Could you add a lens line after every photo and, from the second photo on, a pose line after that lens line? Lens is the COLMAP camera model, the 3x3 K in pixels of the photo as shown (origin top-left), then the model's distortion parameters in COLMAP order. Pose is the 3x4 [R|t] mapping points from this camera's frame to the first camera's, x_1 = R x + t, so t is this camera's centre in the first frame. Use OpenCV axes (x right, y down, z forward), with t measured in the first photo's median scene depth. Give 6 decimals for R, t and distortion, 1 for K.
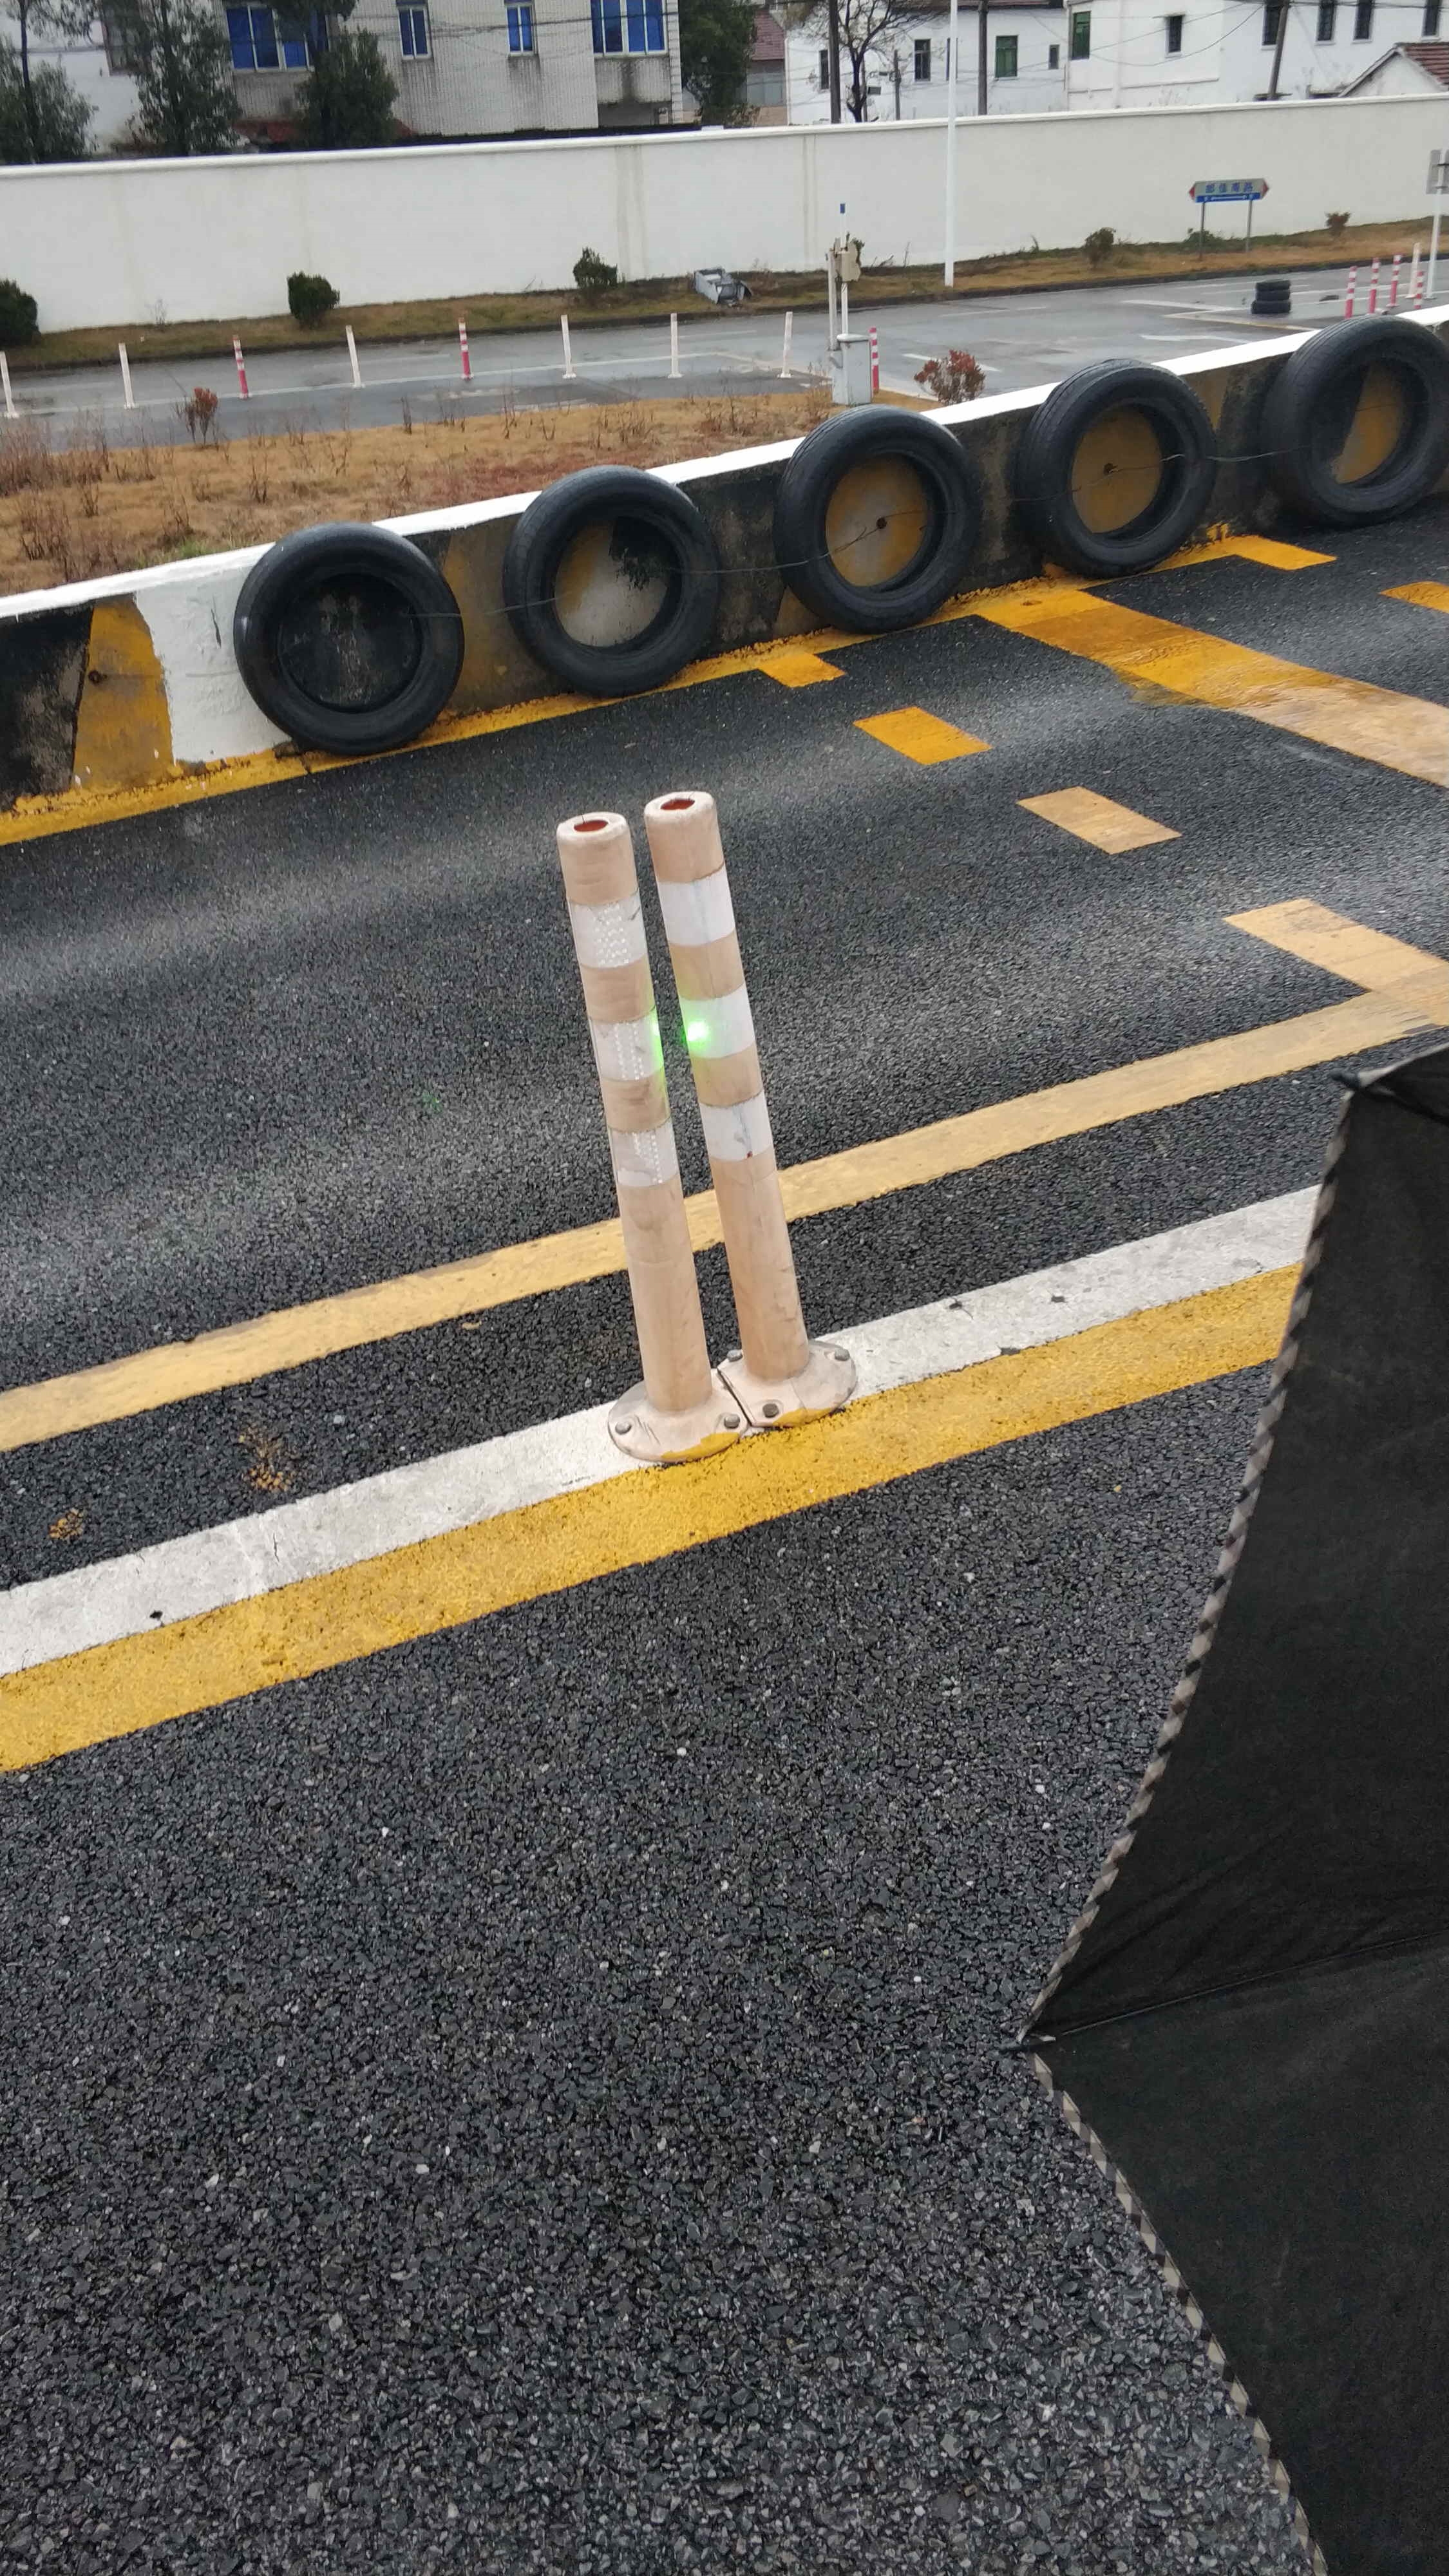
lens RADIAL K [[1995.3, 0, 721.5], [0, 1995.3, 1275.9], [0, 0, 1]] dist [-0.004549, -0.002392]
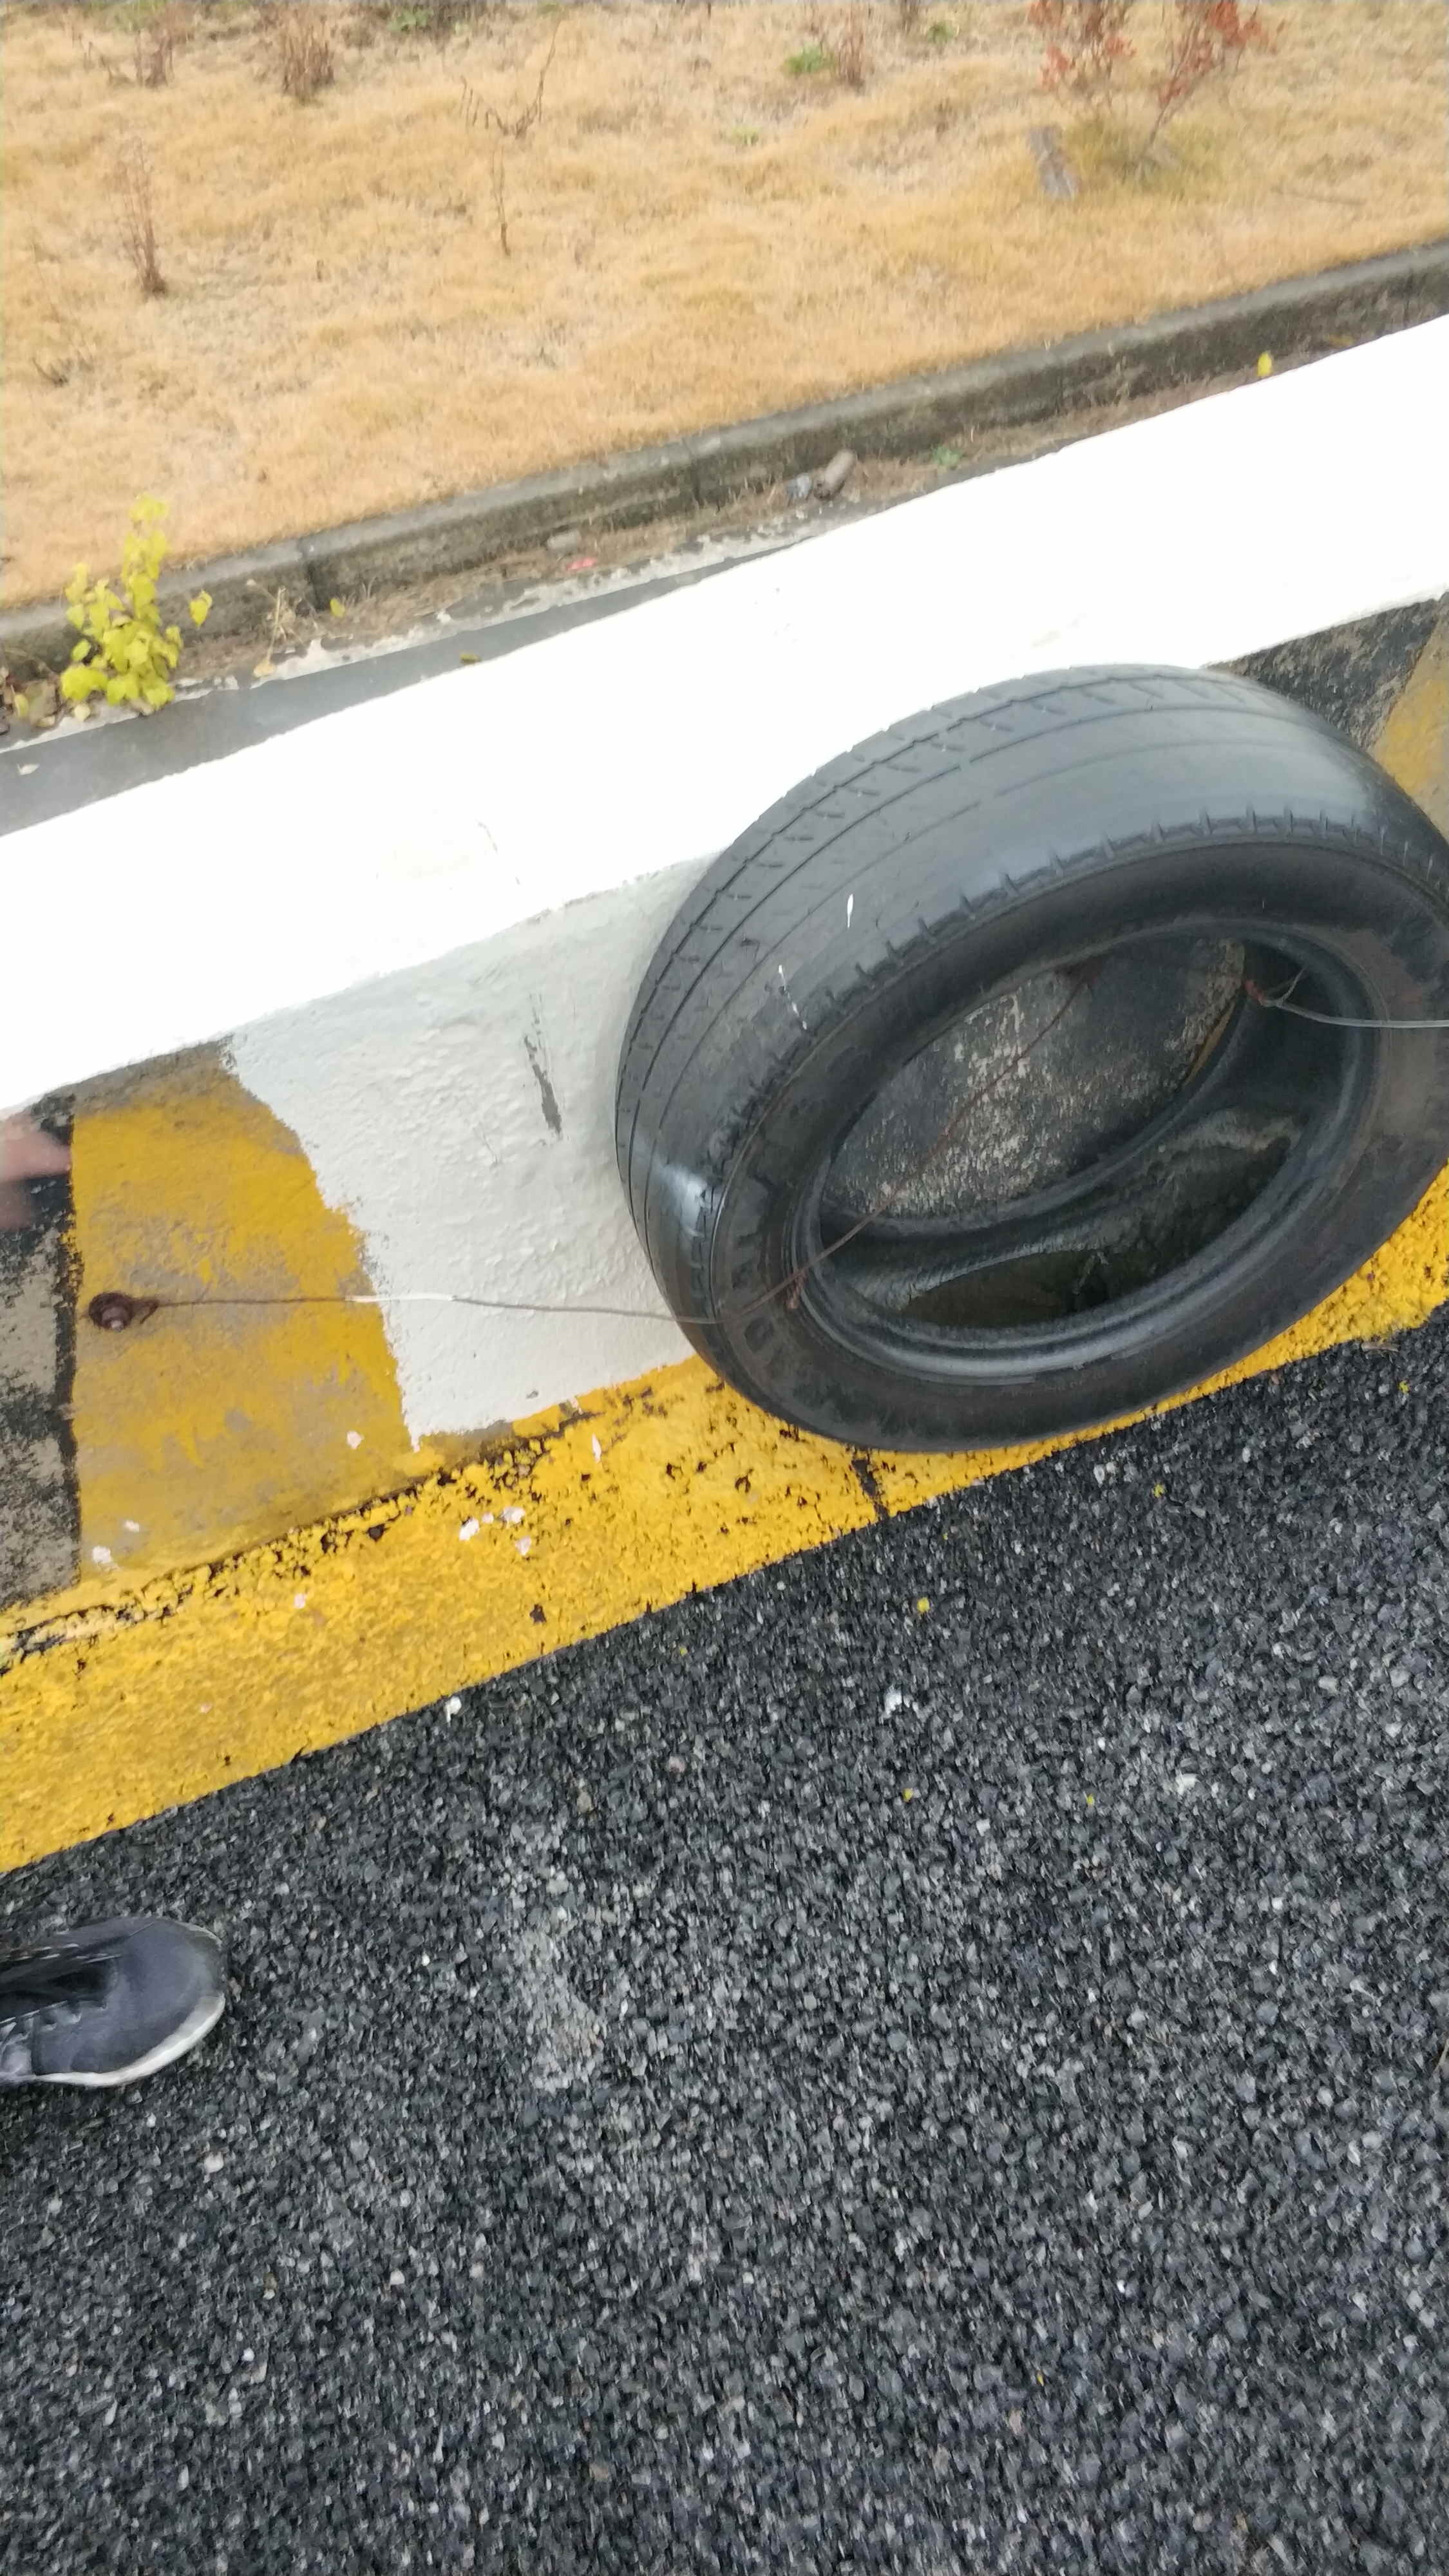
lens RADIAL K [[1995.3, 0, 693.1], [0, 1995.3, 1190.7], [0, 0, 1]] dist [-0.004549, -0.002392]
pose [[0.997717, -0.026821, -0.061975, -0.121385], [0.044561, 0.951060, 0.305777, -0.216497], [0.050741, -0.307841, 0.950084, 0.416704]]
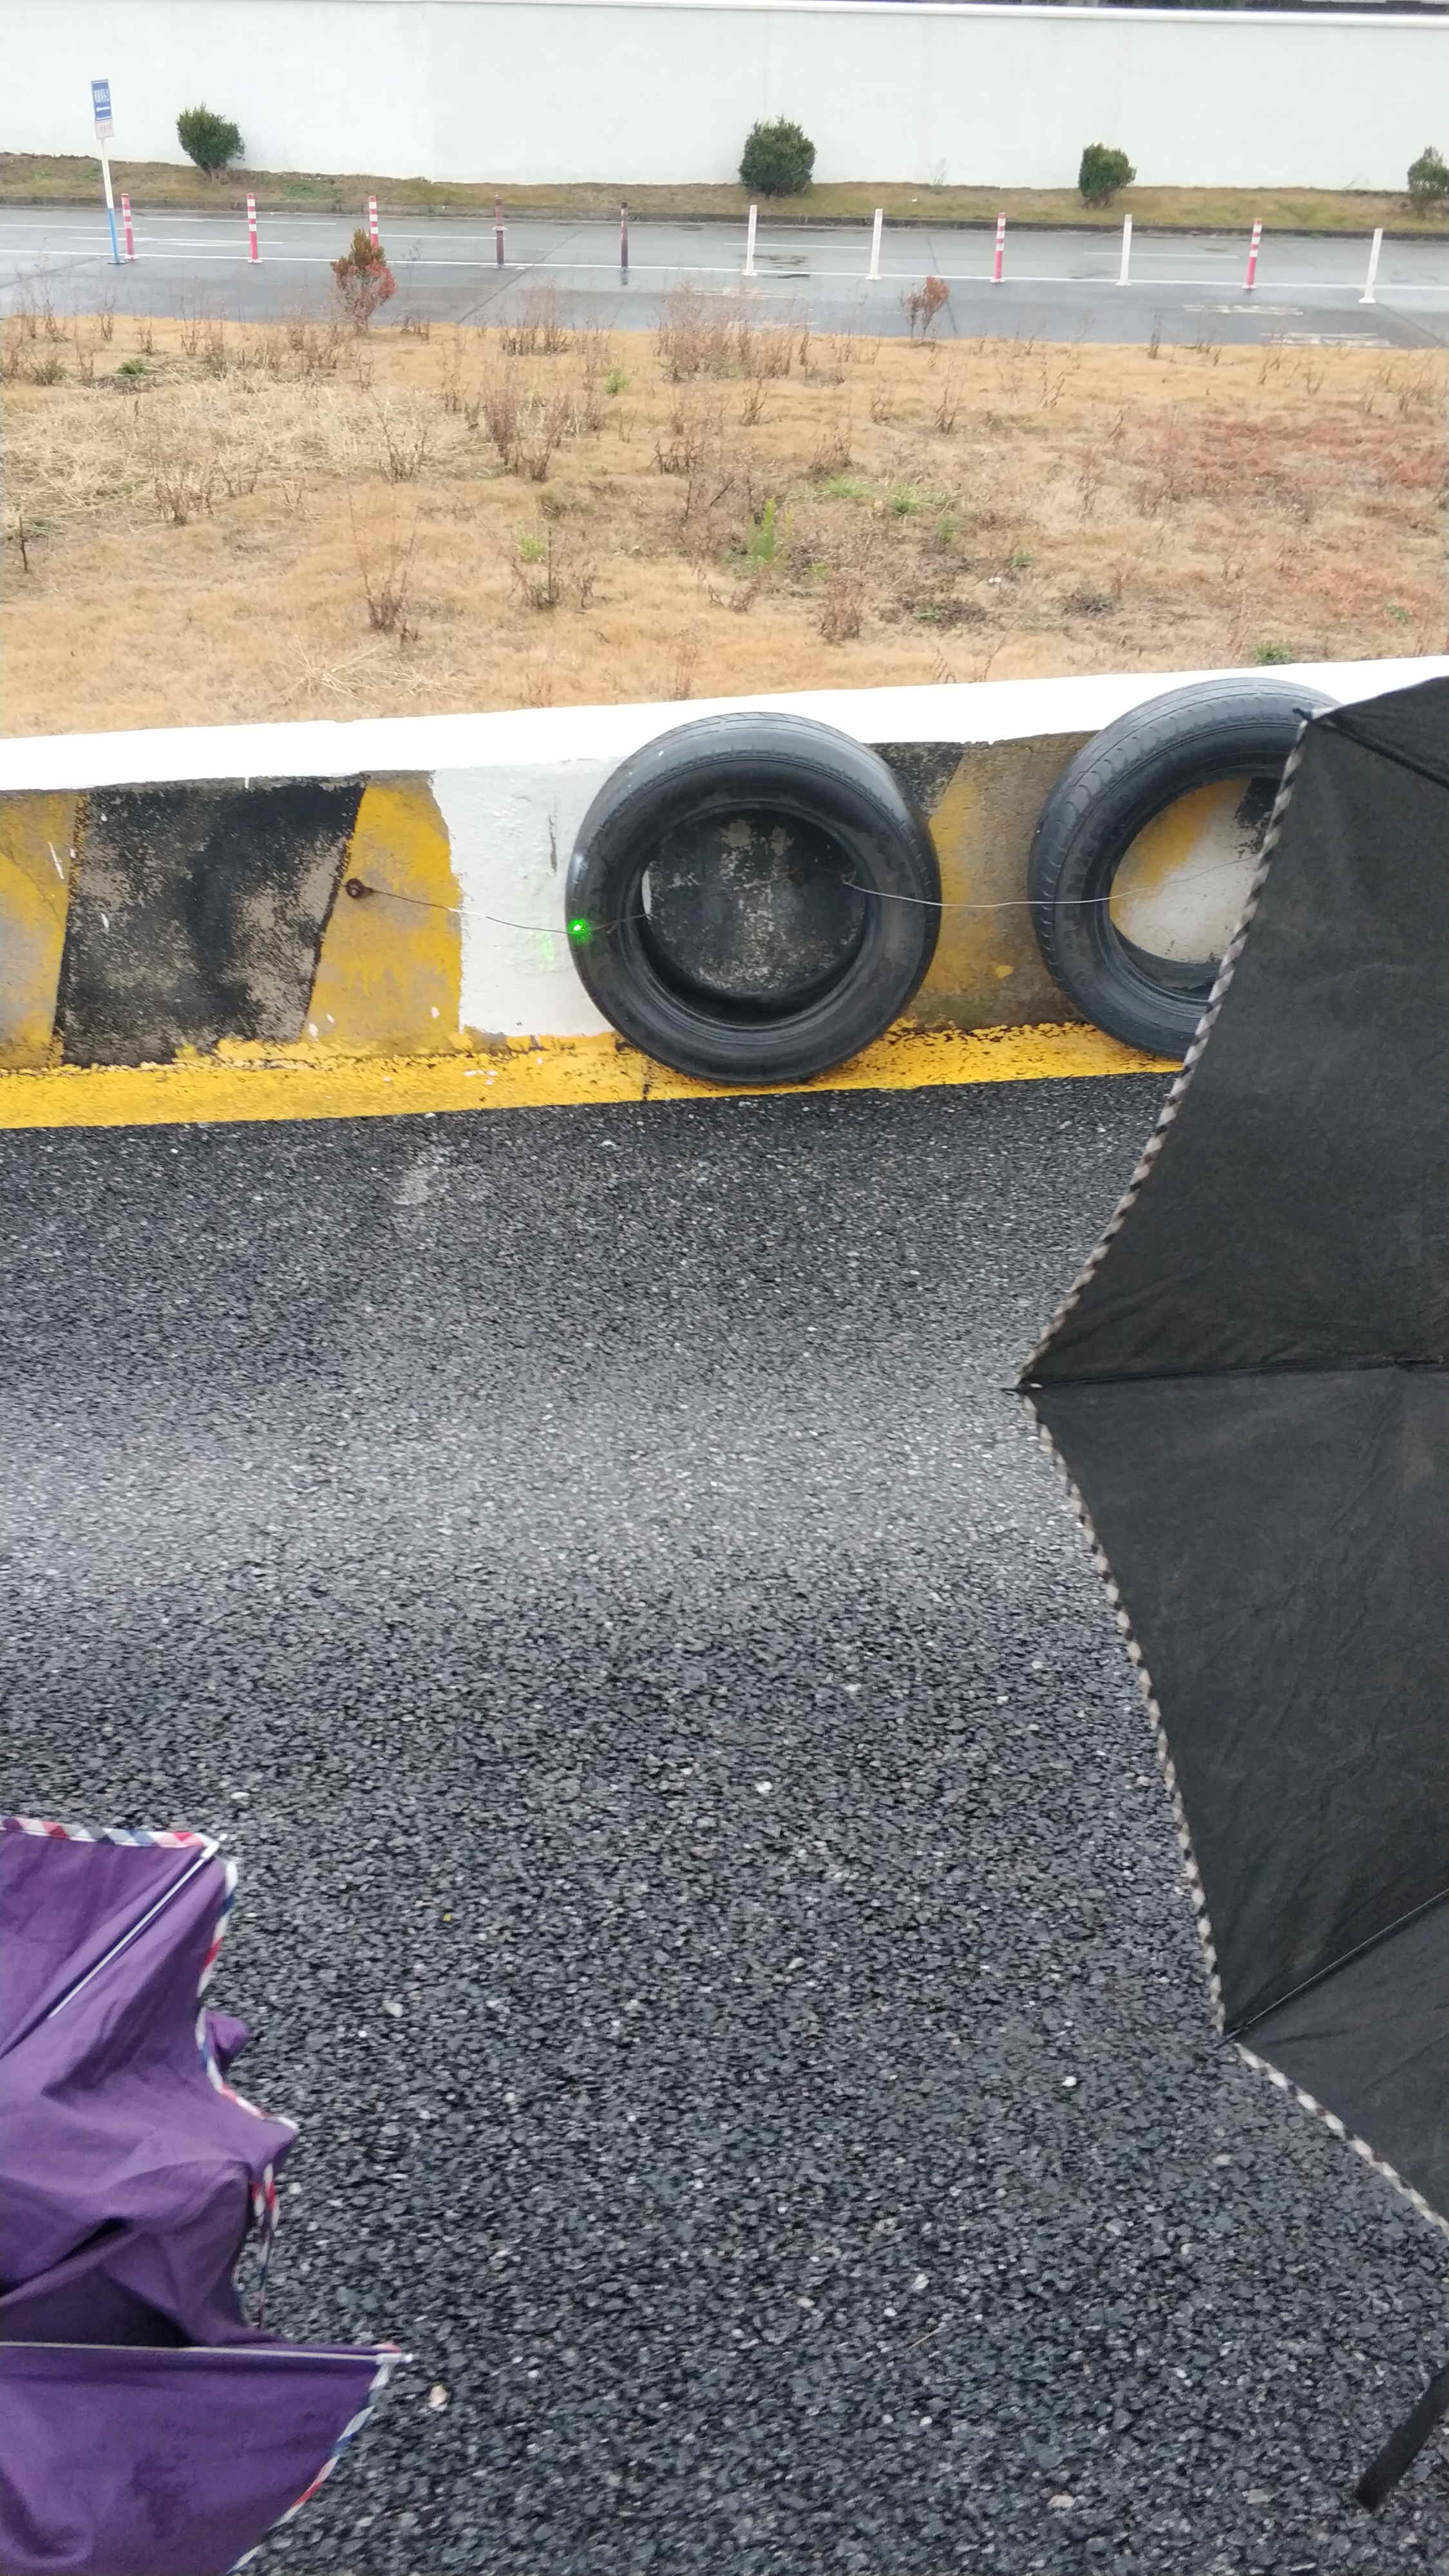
lens RADIAL K [[1995.3, 0, 724.9], [0, 1995.3, 1285.3], [0, 0, 1]] dist [-0.004549, -0.002392]
pose [[0.931969, 0.248099, -0.264351, -0.004298], [-0.232039, 0.968453, 0.090863, -0.144950], [0.278555, -0.023342, 0.960137, 0.233741]]
